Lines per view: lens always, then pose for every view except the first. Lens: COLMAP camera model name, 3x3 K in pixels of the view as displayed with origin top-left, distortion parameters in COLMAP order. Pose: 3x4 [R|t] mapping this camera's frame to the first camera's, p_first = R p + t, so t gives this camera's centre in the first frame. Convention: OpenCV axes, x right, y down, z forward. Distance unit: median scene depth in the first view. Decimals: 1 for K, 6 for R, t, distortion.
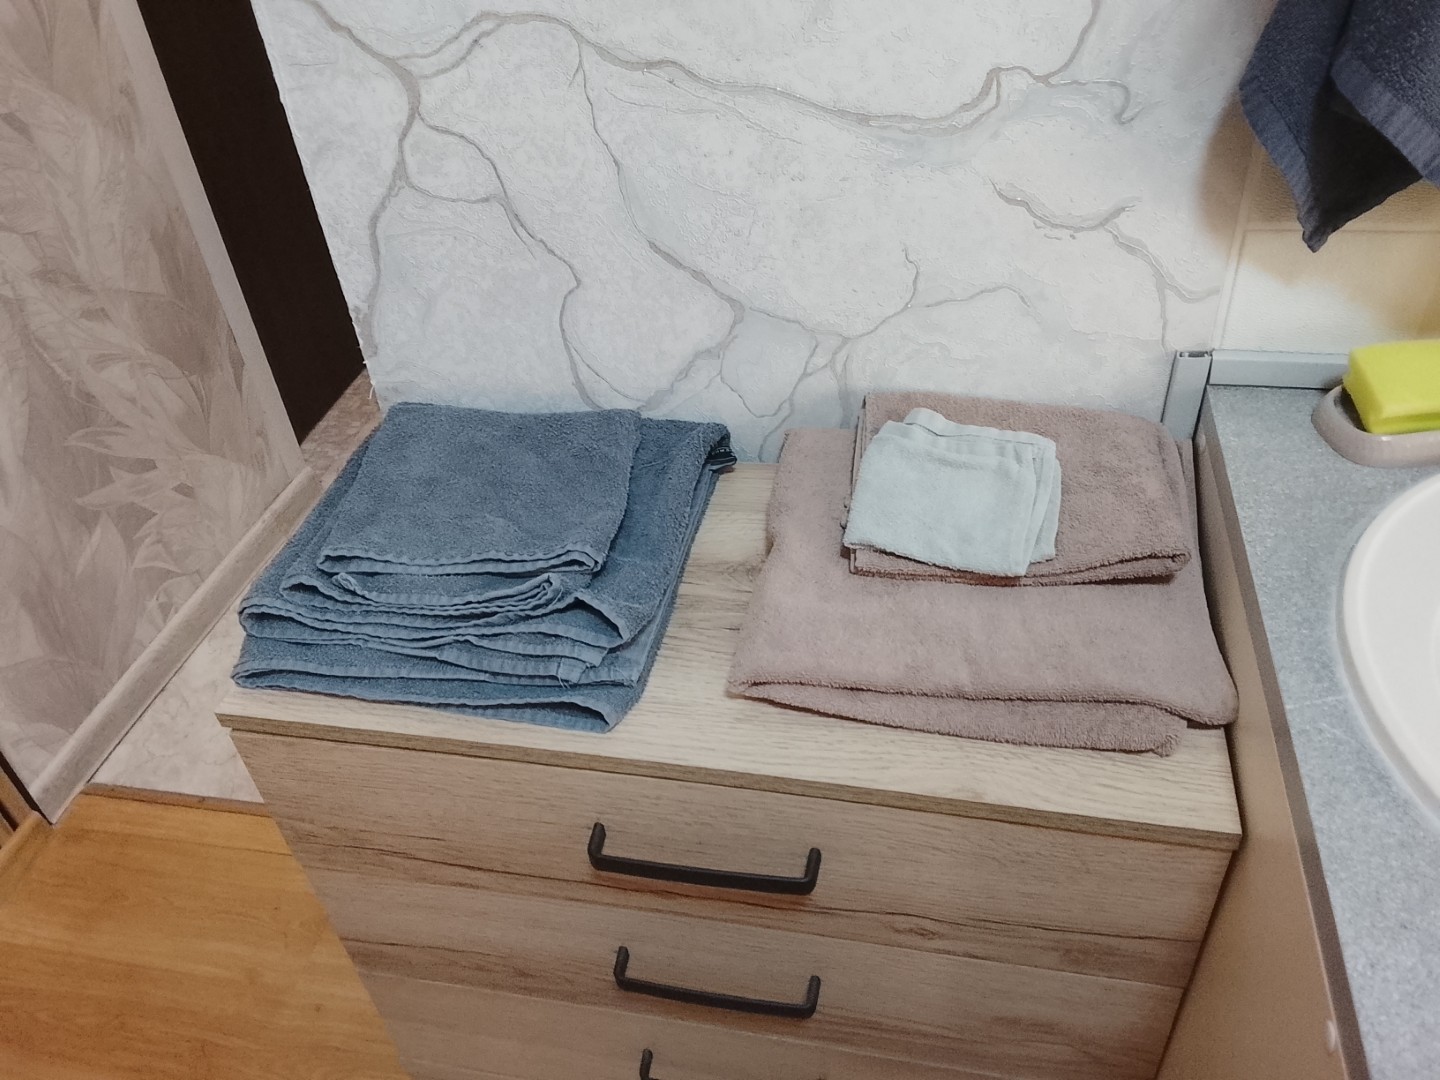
lens RADIAL K [[1132.0, 0, 717.7], [0, 1132.0, 547.1], [0, 0, 1]] dist [0.087879, -0.160096]
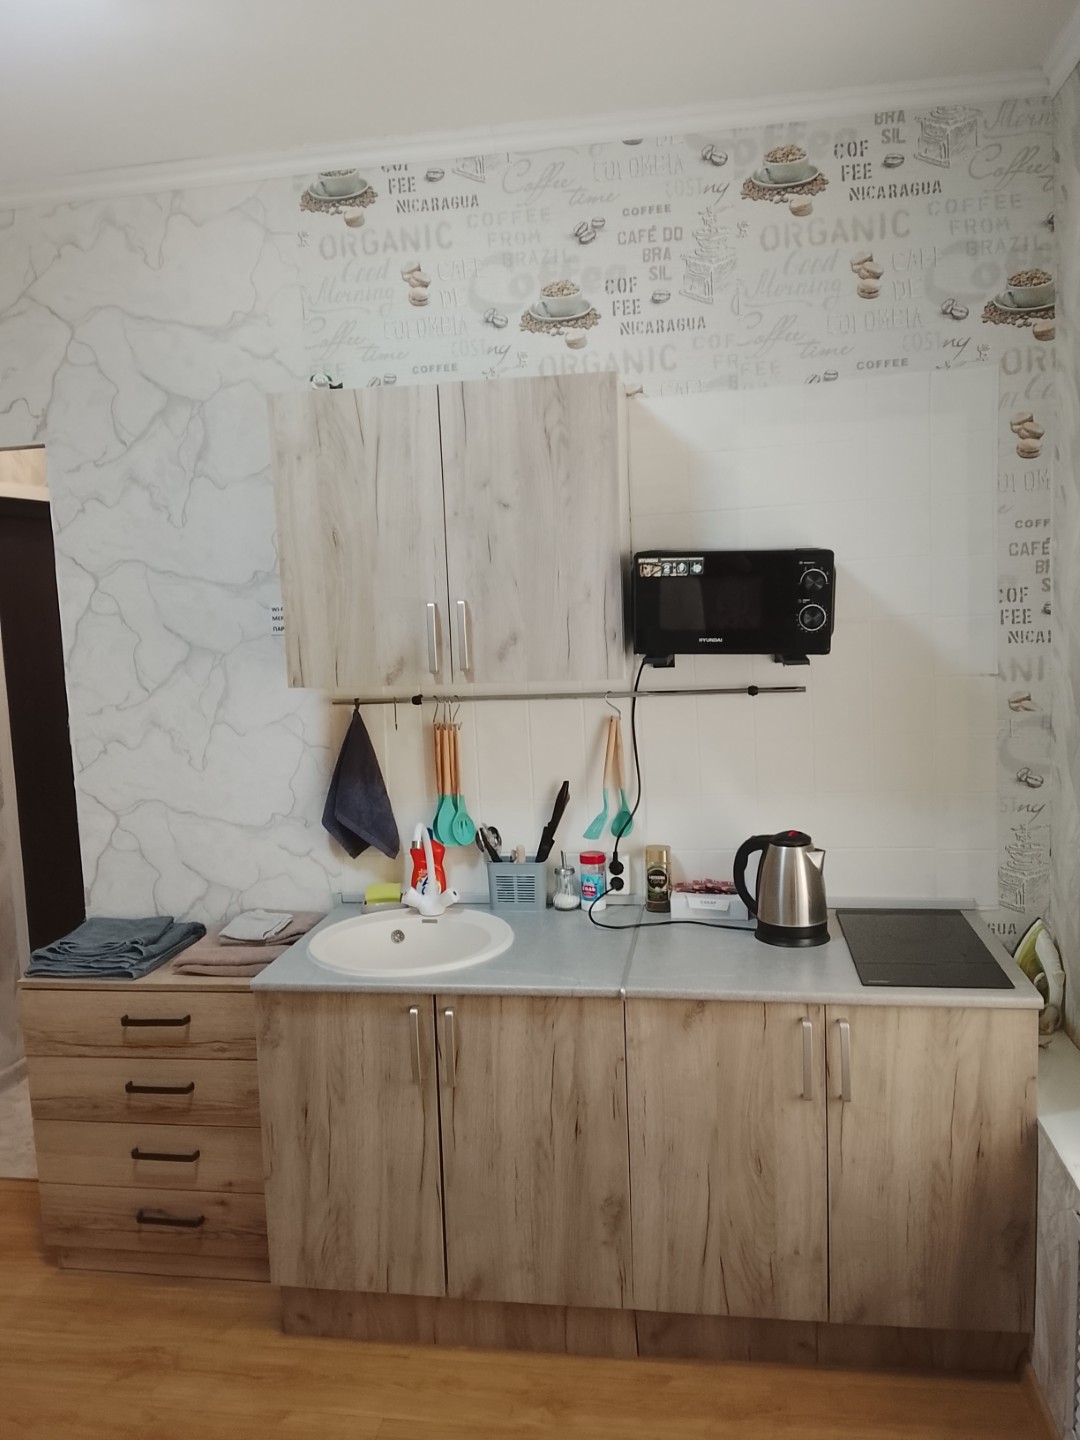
lens RADIAL K [[1132.0, 0, 550.1], [0, 1132.0, 720.3], [0, 0, 1]] dist [0.087879, -0.160096]
pose [[0.998119, 0.028335, 0.054361, 0.836395], [0.005542, 0.841423, -0.540349, 1.214919], [-0.061052, 0.539634, 0.839683, -2.128066]]
